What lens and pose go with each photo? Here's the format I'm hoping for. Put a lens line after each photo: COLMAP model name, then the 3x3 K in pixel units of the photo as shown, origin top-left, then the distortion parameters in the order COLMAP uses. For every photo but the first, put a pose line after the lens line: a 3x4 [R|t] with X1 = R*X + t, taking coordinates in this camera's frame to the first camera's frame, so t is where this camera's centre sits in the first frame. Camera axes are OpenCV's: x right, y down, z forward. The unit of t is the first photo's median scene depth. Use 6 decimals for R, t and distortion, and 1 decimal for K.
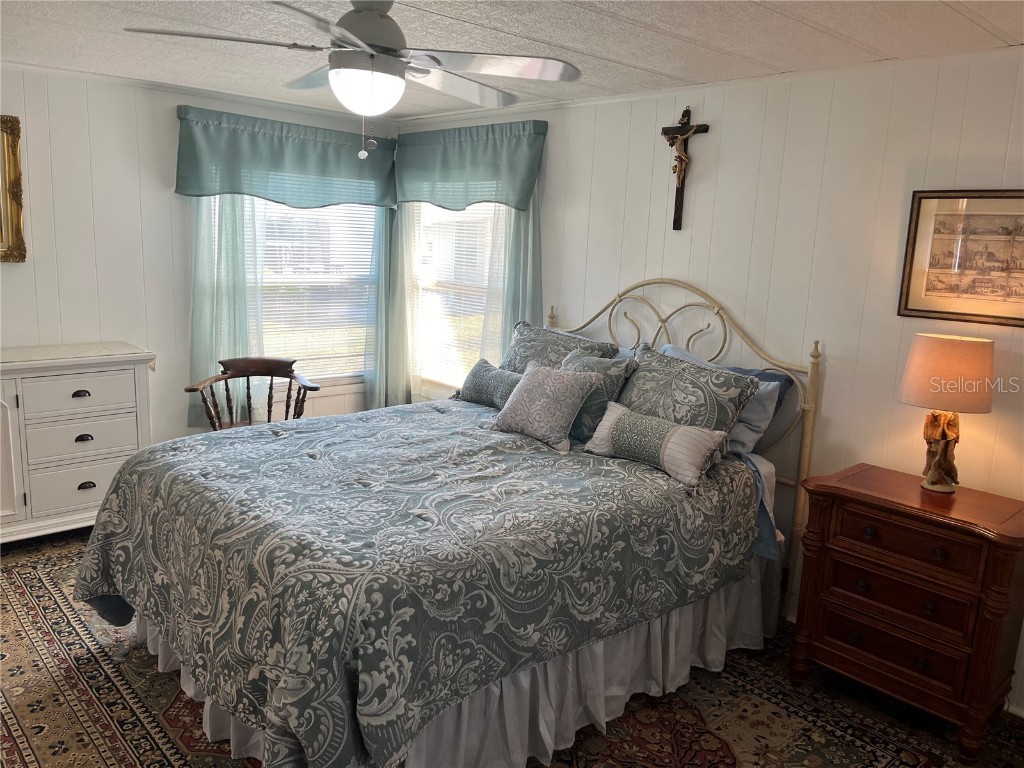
lens RADIAL K [[777.5, 0, 515.9], [0, 777.5, 383.6], [0, 0, 1]] dist [0.075147, -0.105875]
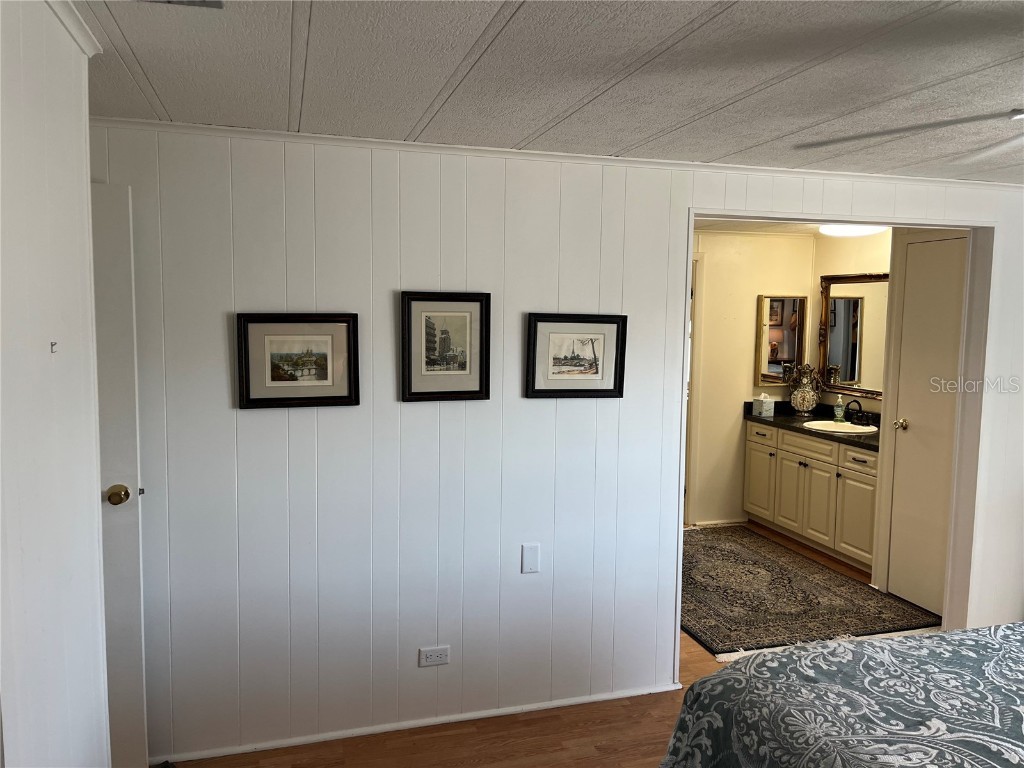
lens RADIAL K [[777.5, 0, 511.8], [0, 777.5, 383.5], [0, 0, 1]] dist [0.075147, -0.105875]
pose [[-0.443453, 0.032501, -0.895708, 0.642168], [-0.200209, 0.970500, 0.134336, -0.149809], [0.873651, 0.238901, -0.423864, 0.832577]]
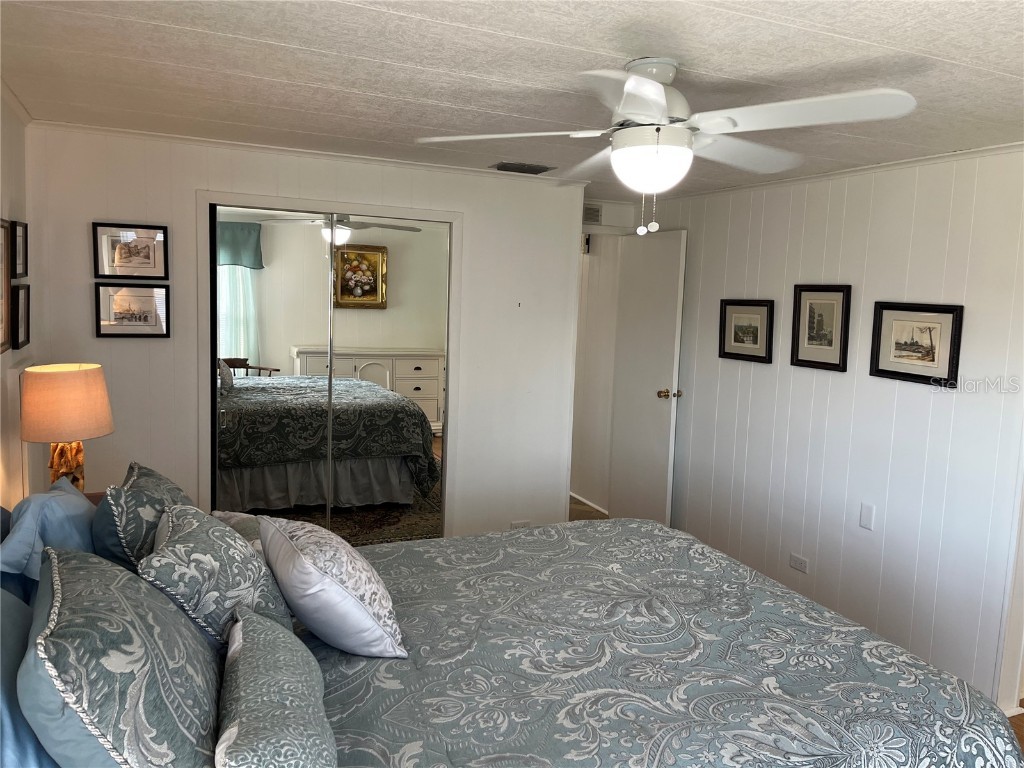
lens RADIAL K [[777.5, 0, 515.7], [0, 777.5, 379.6], [0, 0, 1]] dist [0.075147, -0.105875]
pose [[-0.944169, -0.110145, 0.310505, -0.346755], [-0.010689, 0.952205, 0.305273, -0.402242], [-0.329289, 0.284911, -0.900219, 1.893573]]
